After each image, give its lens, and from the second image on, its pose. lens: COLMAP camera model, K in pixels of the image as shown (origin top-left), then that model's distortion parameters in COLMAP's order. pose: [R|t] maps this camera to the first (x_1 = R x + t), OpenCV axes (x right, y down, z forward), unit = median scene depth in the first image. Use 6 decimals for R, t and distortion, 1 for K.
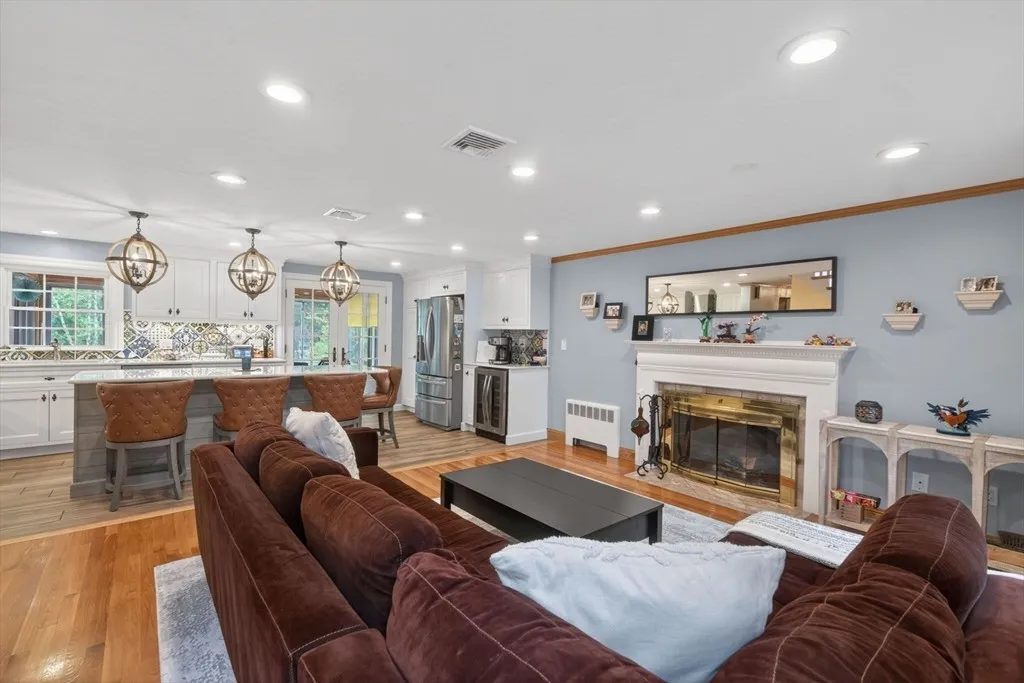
lens RADIAL K [[456.1, 0, 512.0], [0, 456.1, 341.5], [0, 0, 1]] dist [0.000838, 0.000099]
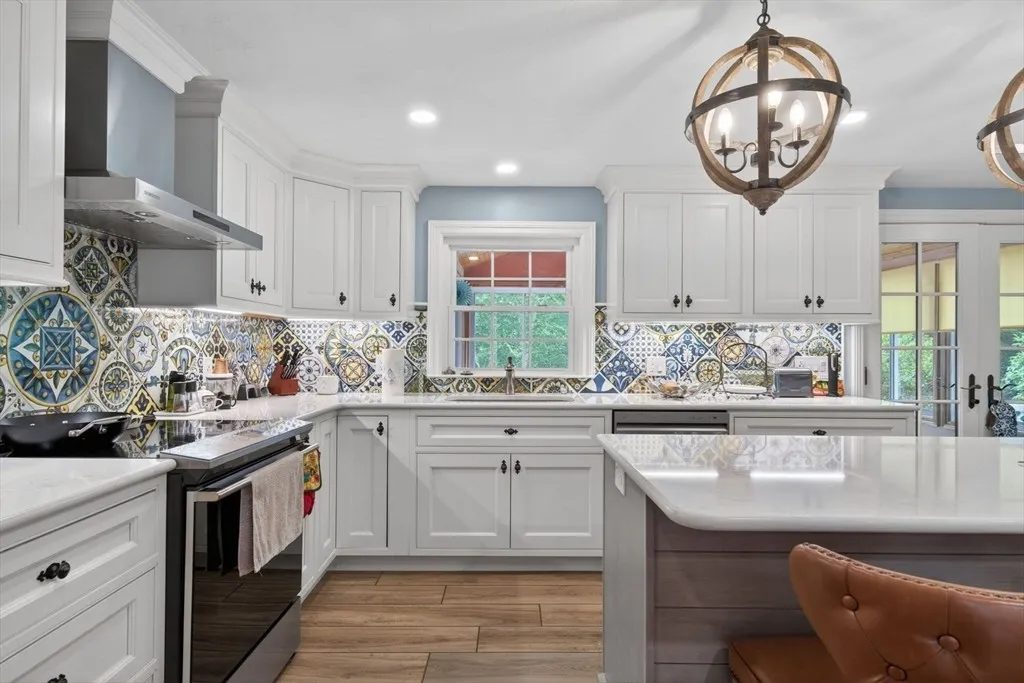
lens RADIAL K [[566.4, 0, 512.0], [0, 566.4, 341.5], [0, 0, 1]] dist [-0.000470, -0.000135]
pose [[0.776540, -0.024223, -0.629602, -0.493996], [0.004217, 0.999438, -0.033251, -0.001746], [0.630054, 0.023166, 0.776206, 0.402517]]
